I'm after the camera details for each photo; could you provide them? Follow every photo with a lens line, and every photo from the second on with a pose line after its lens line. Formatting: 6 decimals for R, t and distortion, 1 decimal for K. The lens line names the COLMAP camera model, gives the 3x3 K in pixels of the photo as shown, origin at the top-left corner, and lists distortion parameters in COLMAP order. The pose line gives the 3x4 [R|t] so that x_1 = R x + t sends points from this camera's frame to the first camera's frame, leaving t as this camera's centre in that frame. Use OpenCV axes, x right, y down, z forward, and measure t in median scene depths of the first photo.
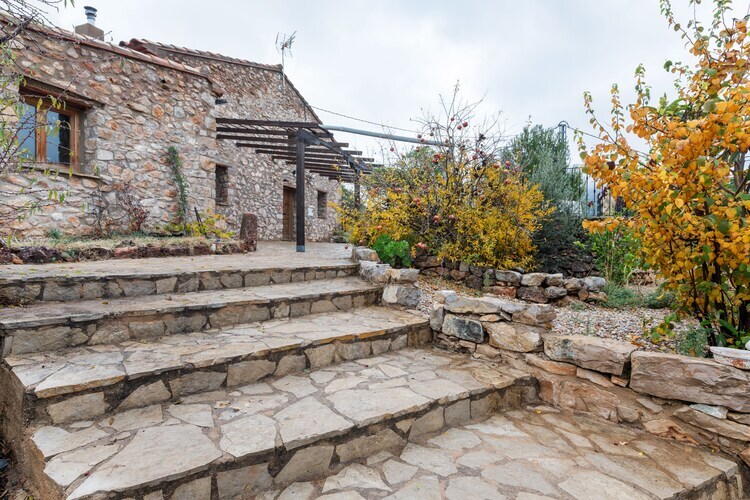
lens RADIAL K [[384.1, 0, 369.3], [0, 384.1, 245.8], [0, 0, 1]] dist [0.000496, -0.000675]
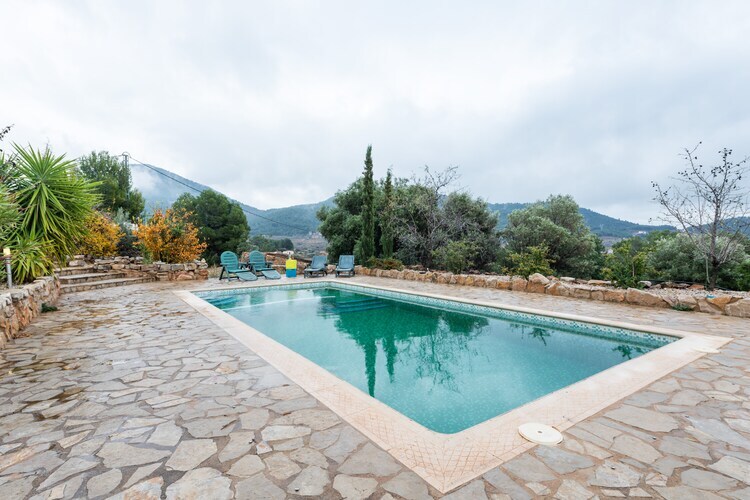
lens RADIAL K [[384.1, 0, 369.3], [0, 384.1, 245.8], [0, 0, 1]] dist [0.000496, -0.000675]
pose [[0.514755, -0.012083, 0.857252, -0.855686], [0.015418, 0.999869, 0.004835, 0.000658], [-0.857199, 0.010729, 0.514874, -1.678063]]
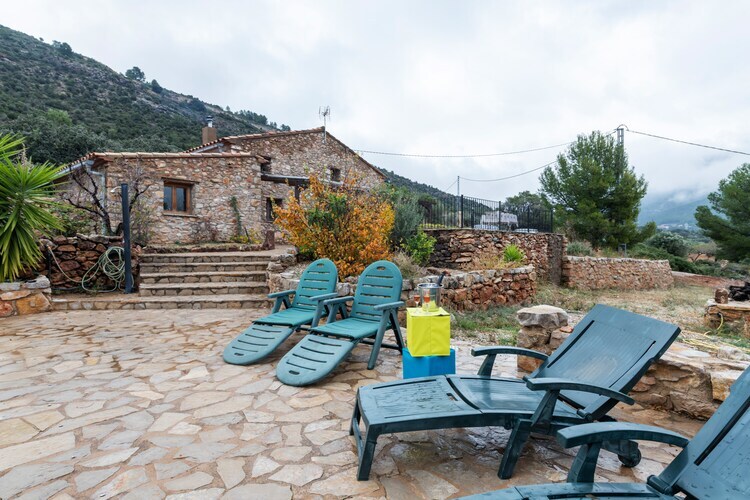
lens RADIAL K [[369.7, 0, 375.0], [0, 369.7, 250.0], [0, 0, 1]] dist [0.005575, -0.000072]
pose [[0.949353, -0.002083, -0.314204, 0.850269], [0.003327, 0.999989, 0.003422, 0.009391], [0.314193, -0.004294, 0.949349, -0.630462]]
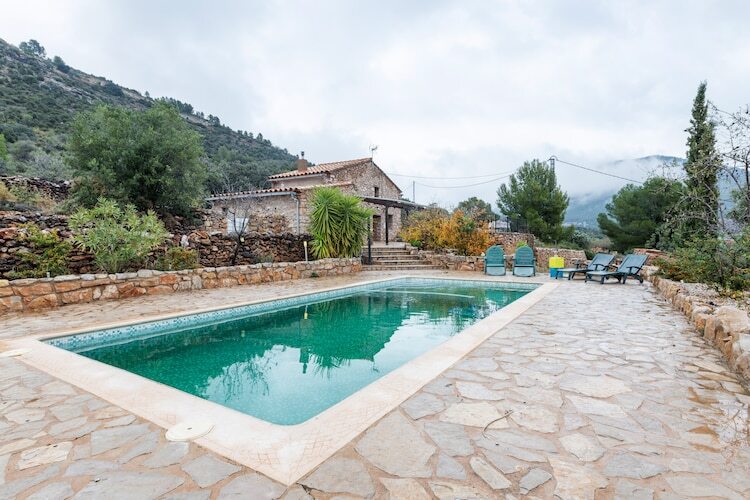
lens RADIAL K [[369.7, 0, 375.0], [0, 369.7, 250.0], [0, 0, 1]] dist [0.005575, -0.000072]
pose [[0.990529, -0.007358, -0.137103, 0.133883], [0.009252, 0.999870, 0.013188, 0.017567], [0.136989, -0.014332, 0.990469, -2.108350]]
